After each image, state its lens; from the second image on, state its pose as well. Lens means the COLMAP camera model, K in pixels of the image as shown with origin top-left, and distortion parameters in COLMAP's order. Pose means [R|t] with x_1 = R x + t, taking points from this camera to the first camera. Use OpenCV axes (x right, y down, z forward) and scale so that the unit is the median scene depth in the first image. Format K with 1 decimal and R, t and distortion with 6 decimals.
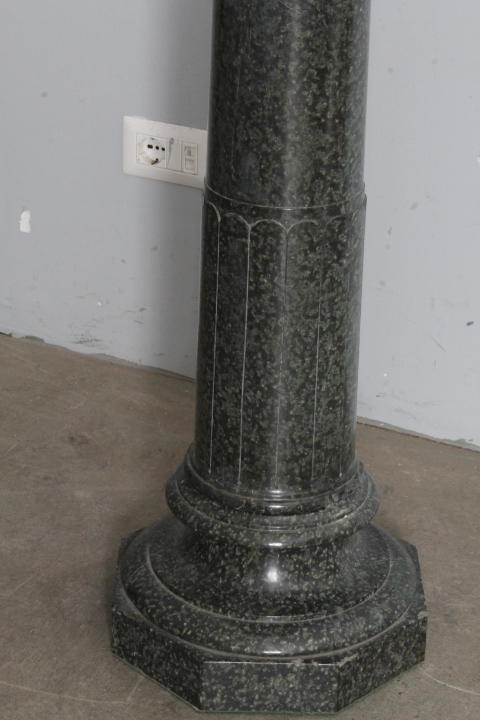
lens RADIAL K [[1771.9, 0, 239.4], [0, 1771.9, 359.3], [0, 0, 1]] dist [0.112266, 0.000000]
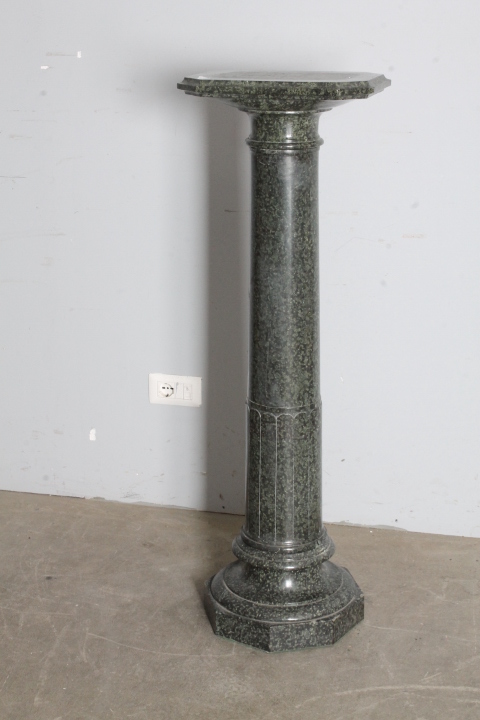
lens RADIAL K [[1373.5, 0, 240.8], [0, 1373.5, 360.4], [0, 0, 1]] dist [0.063112, 0.000000]
pose [[0.975945, -0.092100, 0.197606, -0.342314], [0.117167, 0.985939, -0.119146, 0.048956], [-0.183854, 0.139433, 0.973014, -0.608271]]
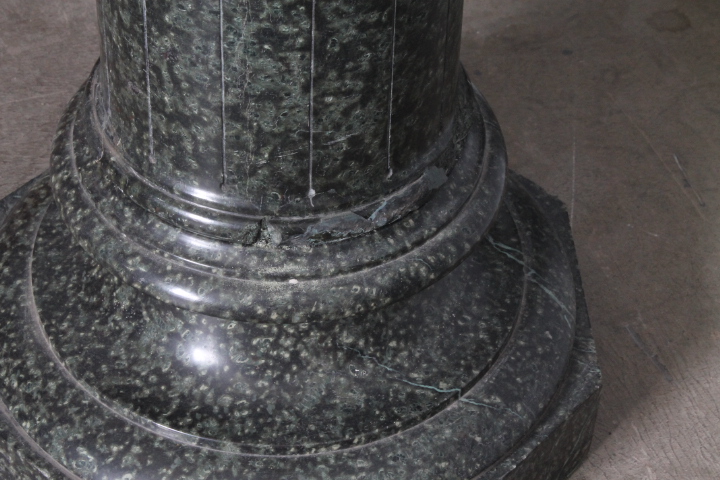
lens RADIAL K [[1771.9, 0, 359.6], [0, 1771.9, 239.6], [0, 0, 1]] dist [0.112266, 0.000000]
pose [[0.748026, 0.461321, -0.477117, 0.281817], [-0.284212, 0.872319, 0.397849, -0.102383], [0.599734, -0.161999, 0.783630, 0.672222]]
